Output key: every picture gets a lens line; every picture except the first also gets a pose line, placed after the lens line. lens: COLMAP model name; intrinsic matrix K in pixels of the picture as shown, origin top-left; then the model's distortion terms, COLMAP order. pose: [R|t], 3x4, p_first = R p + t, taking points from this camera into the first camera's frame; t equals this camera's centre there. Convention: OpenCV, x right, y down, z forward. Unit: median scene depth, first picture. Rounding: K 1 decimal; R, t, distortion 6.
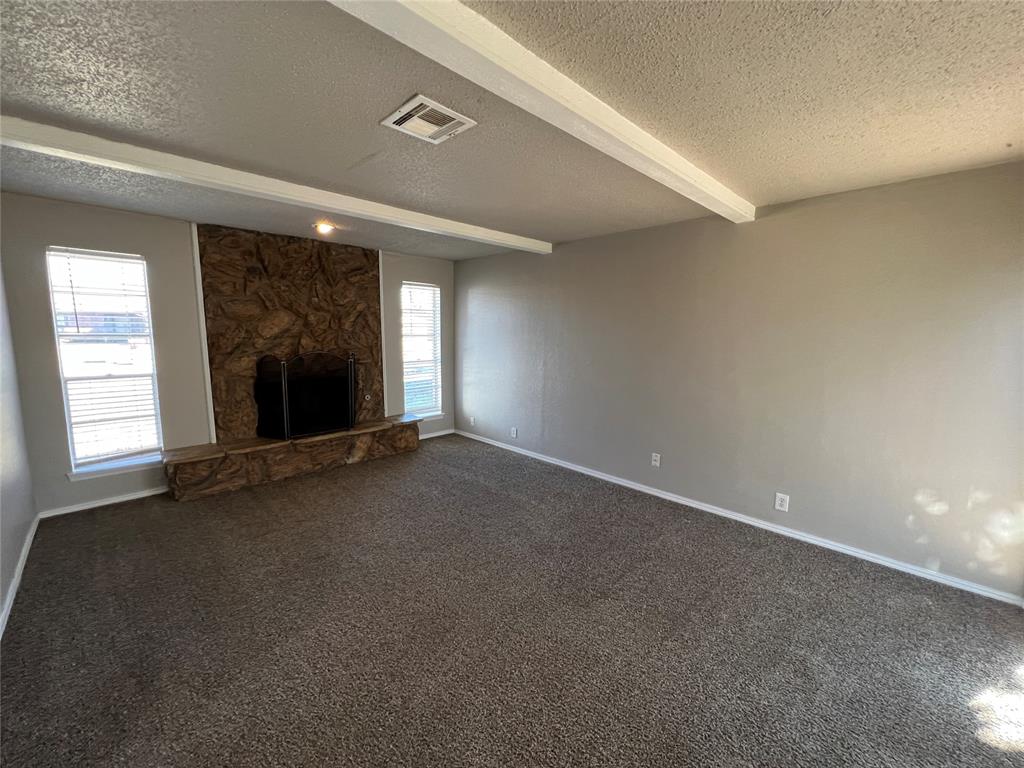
lens RADIAL K [[412.3, 0, 510.4], [0, 412.3, 381.7], [0, 0, 1]] dist [-0.003675, 0.001420]
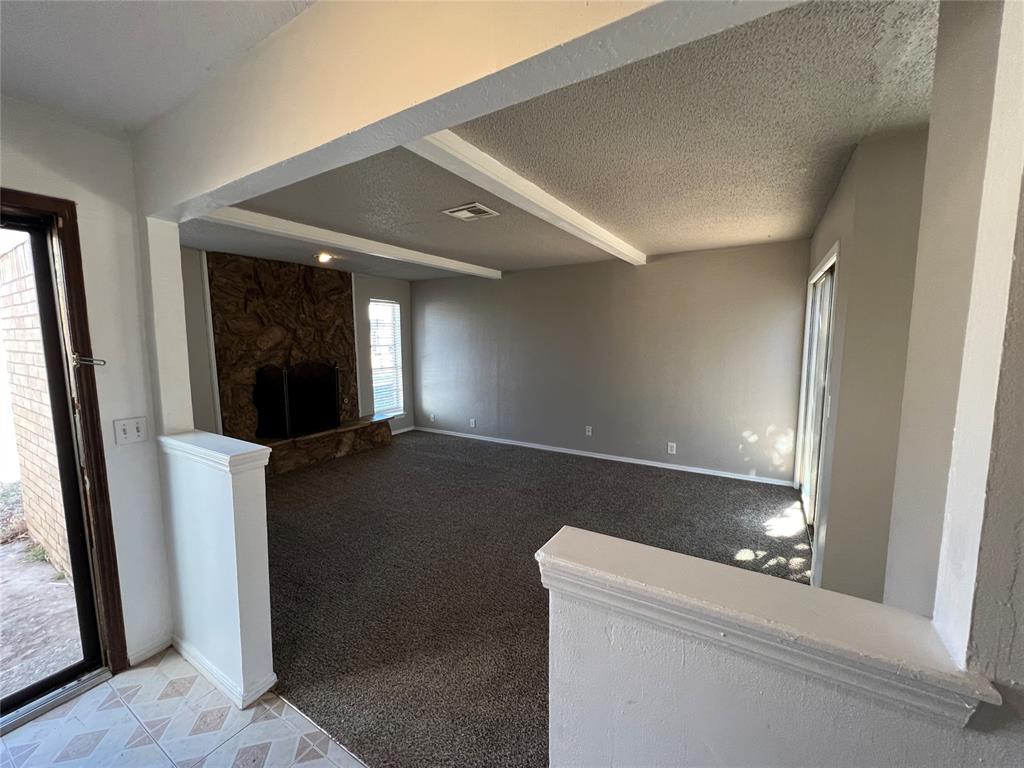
lens RADIAL K [[412.3, 0, 511.0], [0, 412.3, 381.4], [0, 0, 1]] dist [-0.003675, 0.001420]
pose [[0.971358, -0.042491, 0.233790, -0.206798], [0.047645, 0.998729, -0.016441, 0.032614], [-0.232795, 0.027110, 0.972148, -0.275071]]
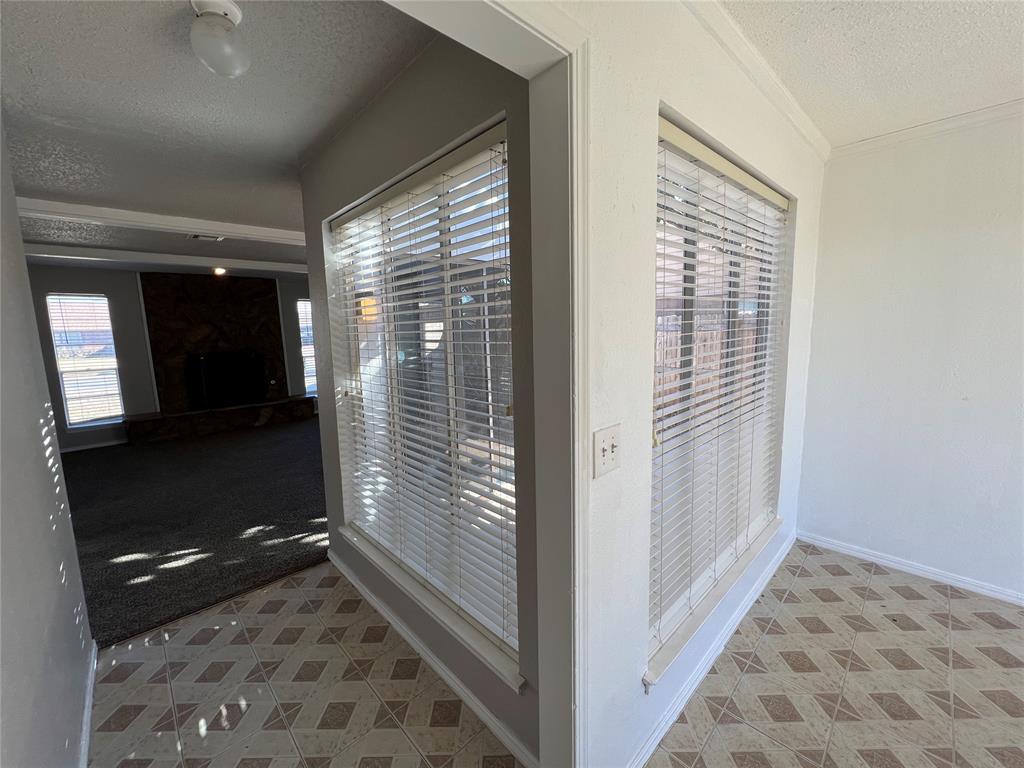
lens RADIAL K [[412.3, 0, 509.5], [0, 412.3, 380.6], [0, 0, 1]] dist [-0.003675, 0.001420]
pose [[0.998746, -0.040276, -0.029725, 0.641832], [0.040212, 0.999187, -0.002754, 0.087915], [0.029812, 0.001555, 0.999554, -0.502474]]
